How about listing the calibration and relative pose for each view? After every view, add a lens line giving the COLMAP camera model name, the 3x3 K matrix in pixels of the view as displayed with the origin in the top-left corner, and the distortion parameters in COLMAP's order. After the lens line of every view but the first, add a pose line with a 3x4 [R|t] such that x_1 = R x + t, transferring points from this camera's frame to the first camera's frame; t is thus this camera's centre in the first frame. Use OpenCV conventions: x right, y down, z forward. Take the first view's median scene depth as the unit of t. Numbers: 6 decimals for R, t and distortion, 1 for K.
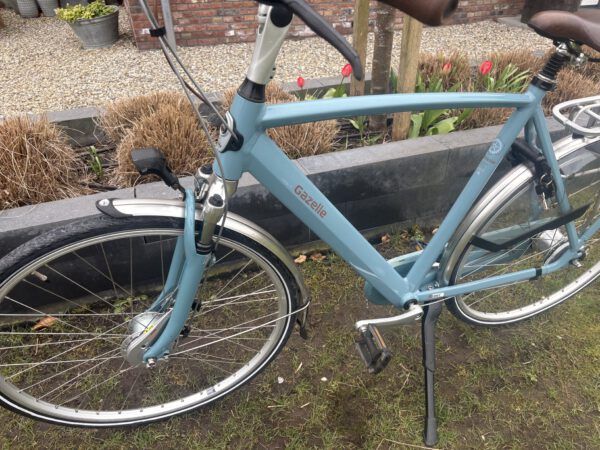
lens RADIAL K [[453.4, 0, 303.2], [0, 453.4, 228.7], [0, 0, 1]] dist [0.046749, -0.054769]
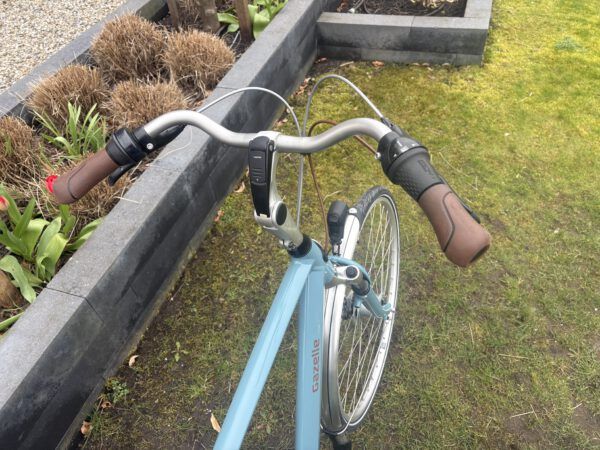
lens RADIAL K [[453.4, 0, 303.8], [0, 453.4, 223.5], [0, 0, 1]] dist [0.046749, -0.054769]
pose [[0.620572, -0.594482, 0.511353, 0.287463], [0.475342, 0.803831, 0.357639, -0.461674], [-0.623651, 0.021127, 0.781417, 0.224140]]
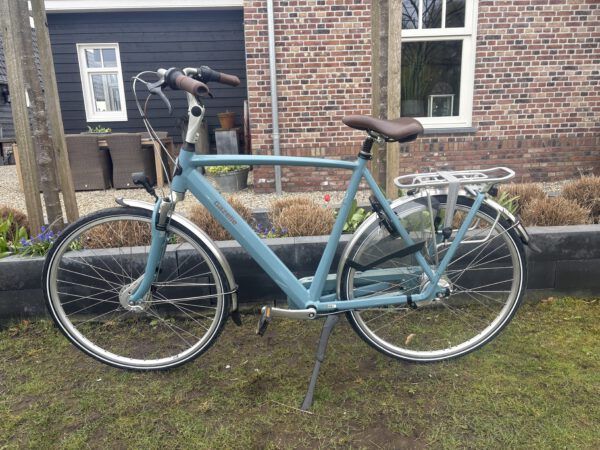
lens RADIAL K [[453.4, 0, 295.2], [0, 453.4, 230.8], [0, 0, 1]] dist [0.046749, -0.054769]
pose [[0.947257, 0.047424, -0.316948, 0.513743], [-0.152928, 0.936015, -0.317001, 0.320799], [0.281634, 0.348752, 0.893898, -0.298235]]
